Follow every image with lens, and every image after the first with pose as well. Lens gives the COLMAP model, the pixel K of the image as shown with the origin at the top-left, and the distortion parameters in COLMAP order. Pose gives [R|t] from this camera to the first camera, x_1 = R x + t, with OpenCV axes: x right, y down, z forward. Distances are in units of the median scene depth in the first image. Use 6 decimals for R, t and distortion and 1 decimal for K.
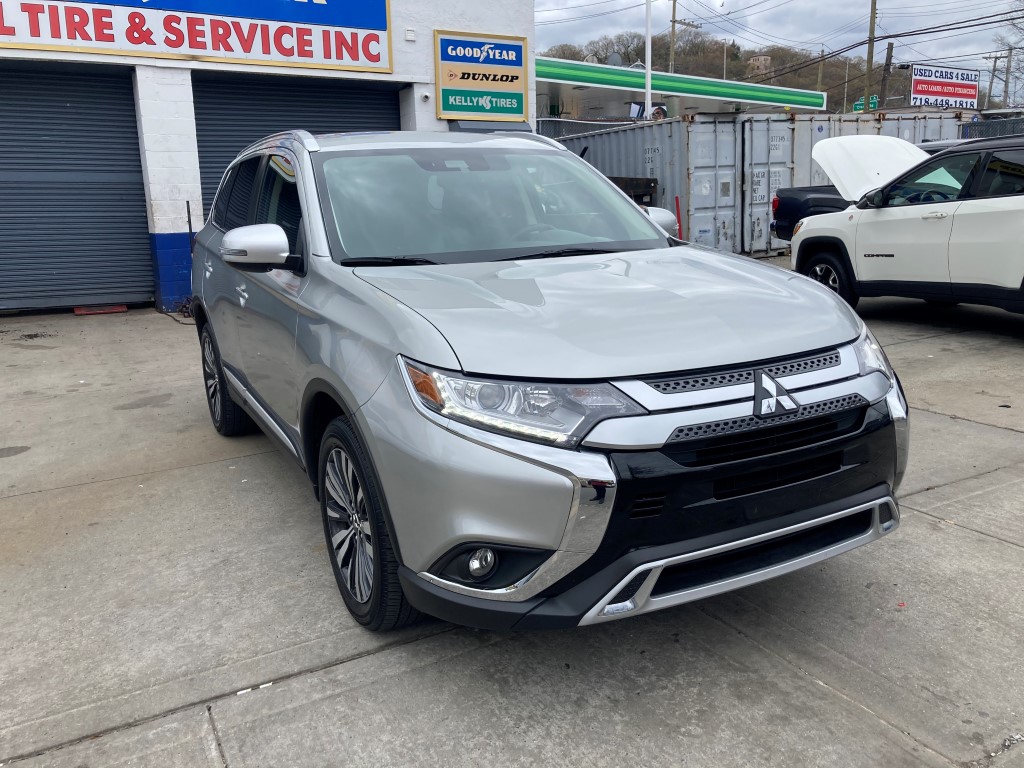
lens RADIAL K [[836.5, 0, 514.5], [0, 836.5, 379.9], [0, 0, 1]] dist [0.018902, -0.011565]
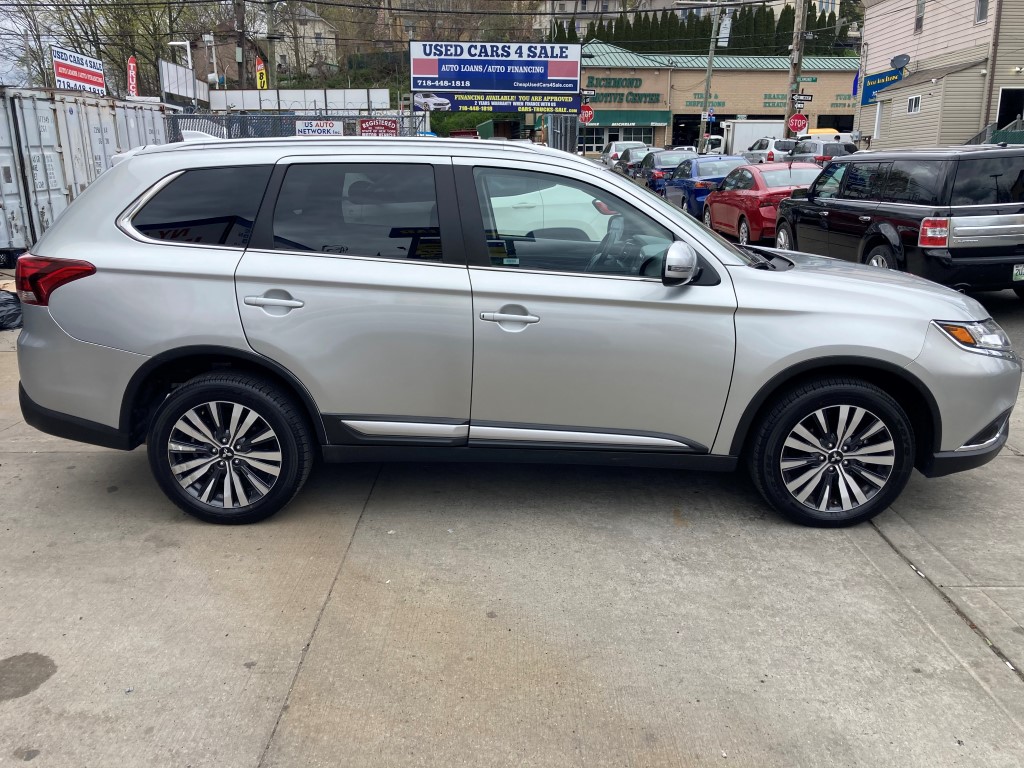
lens RADIAL K [[836.5, 0, 508.2], [0, 836.5, 380.7], [0, 0, 1]] dist [0.018902, -0.011565]
pose [[0.478184, -0.190272, 0.857401, -1.363278], [0.169883, 0.977851, 0.122256, -0.177538], [-0.861673, 0.087198, 0.499916, 0.656357]]
